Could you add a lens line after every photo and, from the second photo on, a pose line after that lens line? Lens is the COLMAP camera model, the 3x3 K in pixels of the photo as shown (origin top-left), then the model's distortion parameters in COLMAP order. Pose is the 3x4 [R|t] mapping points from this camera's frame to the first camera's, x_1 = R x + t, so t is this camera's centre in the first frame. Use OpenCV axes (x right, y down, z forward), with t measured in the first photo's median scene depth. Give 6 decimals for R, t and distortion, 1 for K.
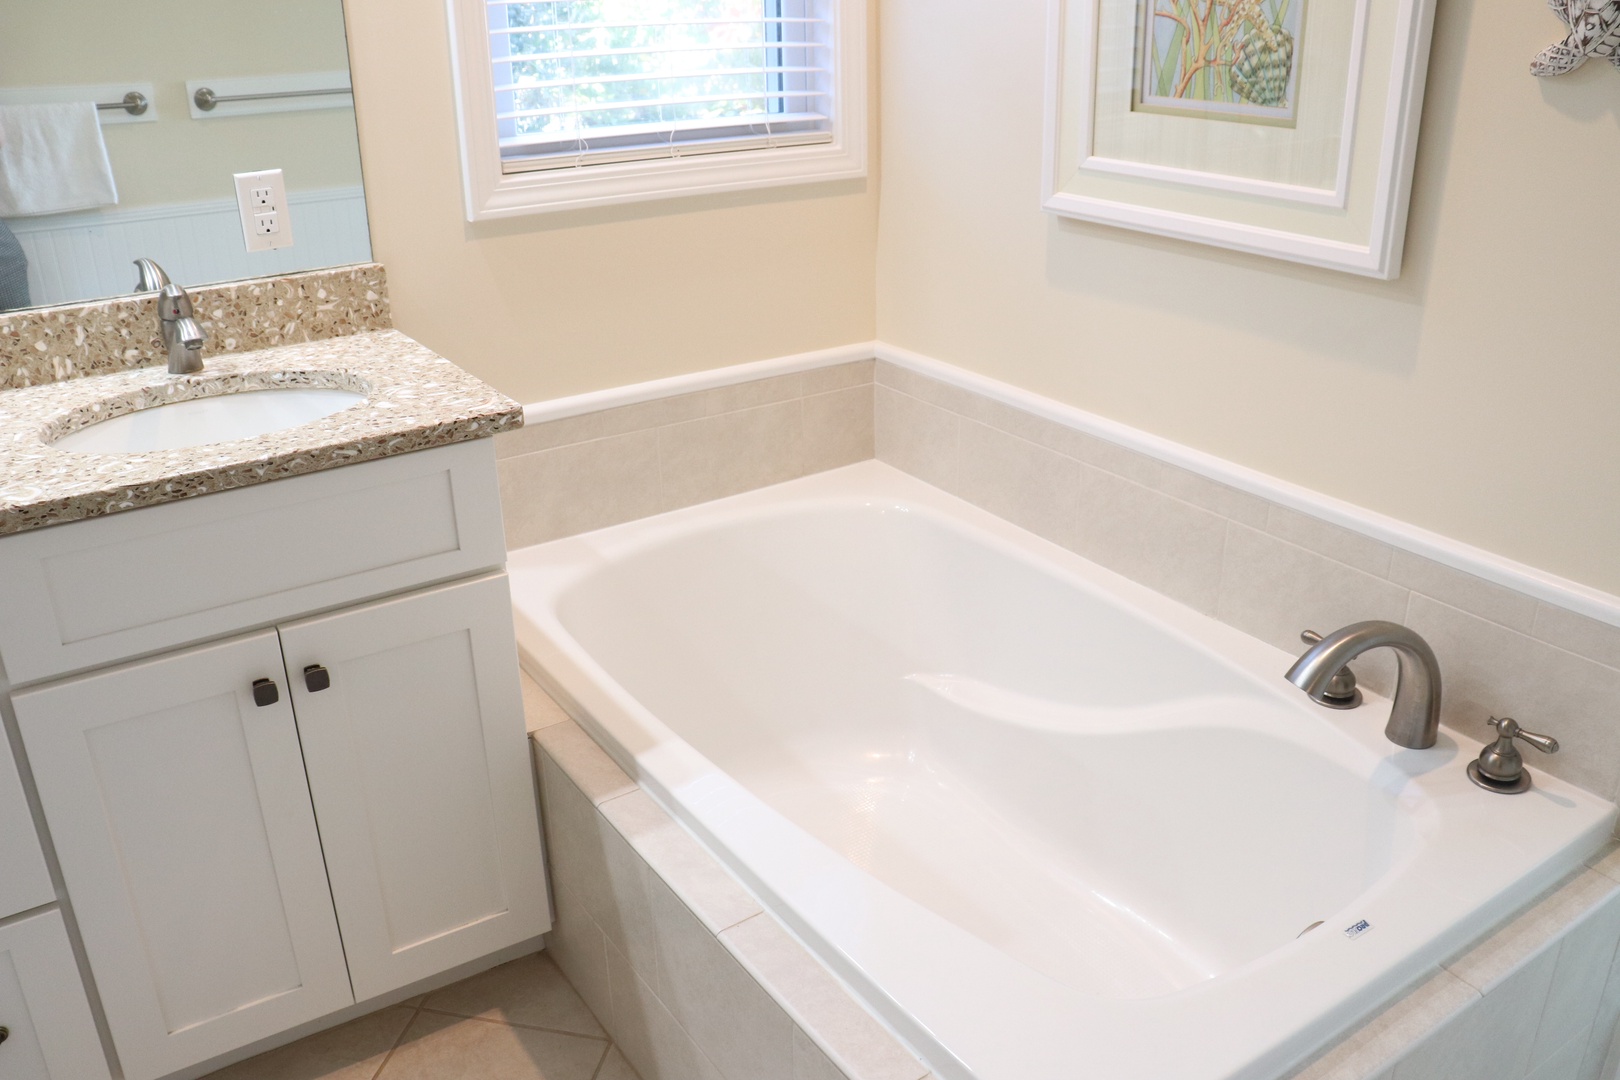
lens RADIAL K [[1329.8, 0, 810.0], [0, 1329.8, 540.0], [0, 0, 1]] dist [-0.184883, 0.164468]
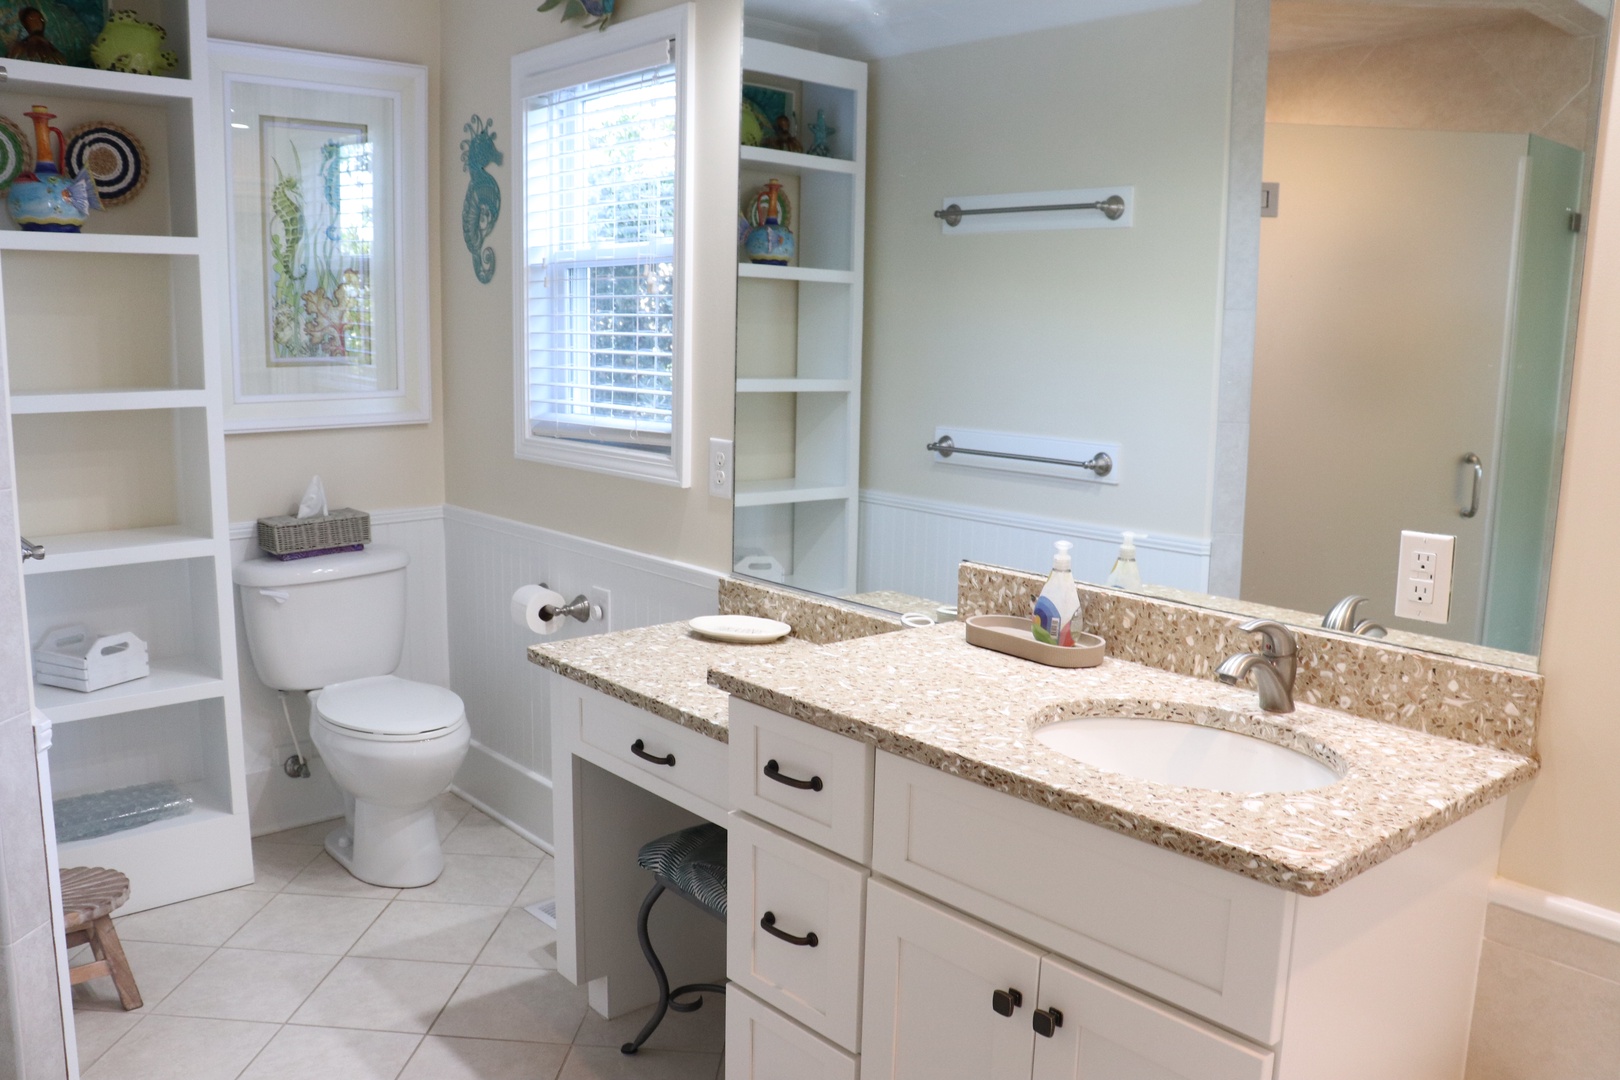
lens RADIAL K [[1329.8, 0, 810.0], [0, 1329.8, 540.0], [0, 0, 1]] dist [-0.184883, 0.164468]
pose [[0.116980, 0.174157, -0.977745, 0.415329], [-0.398930, 0.909826, 0.114330, -0.226270], [0.909489, 0.376678, 0.175907, 0.477566]]
